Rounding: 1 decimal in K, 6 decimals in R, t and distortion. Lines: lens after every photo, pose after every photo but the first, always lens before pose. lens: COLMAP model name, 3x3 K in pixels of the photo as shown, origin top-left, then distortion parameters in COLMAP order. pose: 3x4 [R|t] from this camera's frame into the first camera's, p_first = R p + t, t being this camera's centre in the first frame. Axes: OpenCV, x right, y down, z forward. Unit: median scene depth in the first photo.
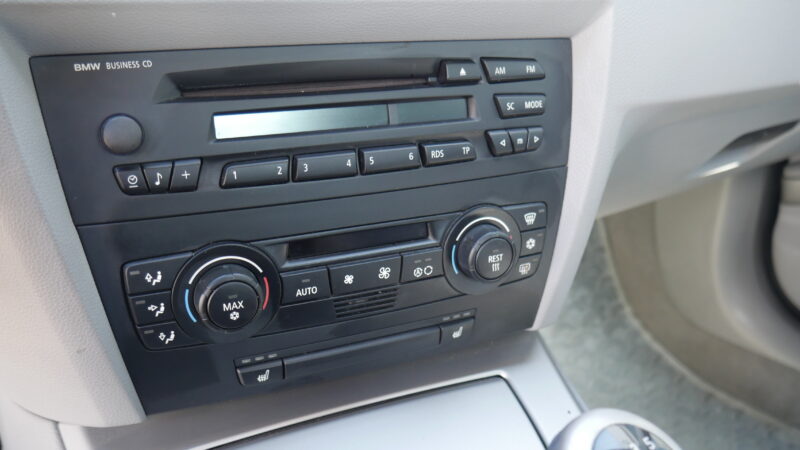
lens RADIAL K [[687.4, 0, 398.0], [0, 687.4, 225.4], [0, 0, 1]] dist [-0.006616, -0.030396]
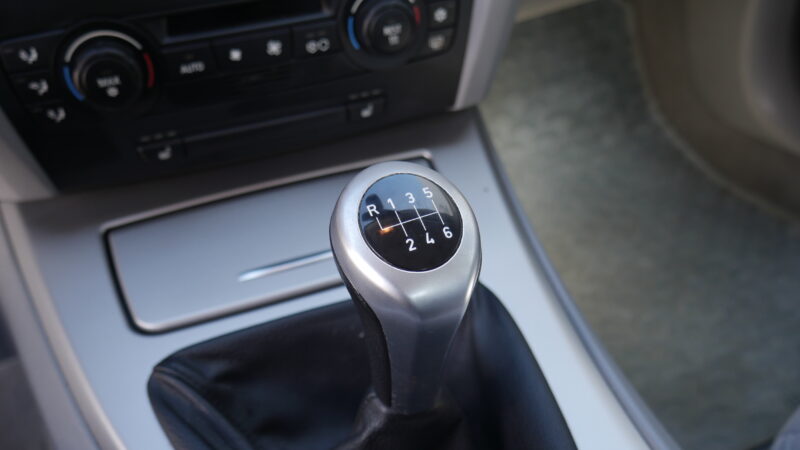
lens RADIAL K [[687.4, 0, 400.9], [0, 687.4, 227.6], [0, 0, 1]] dist [-0.006616, -0.030396]
pose [[0.994836, -0.001637, -0.101480, 0.251105], [0.029194, 0.962227, 0.270678, 0.054201], [0.097204, -0.272243, 0.957306, 0.010358]]
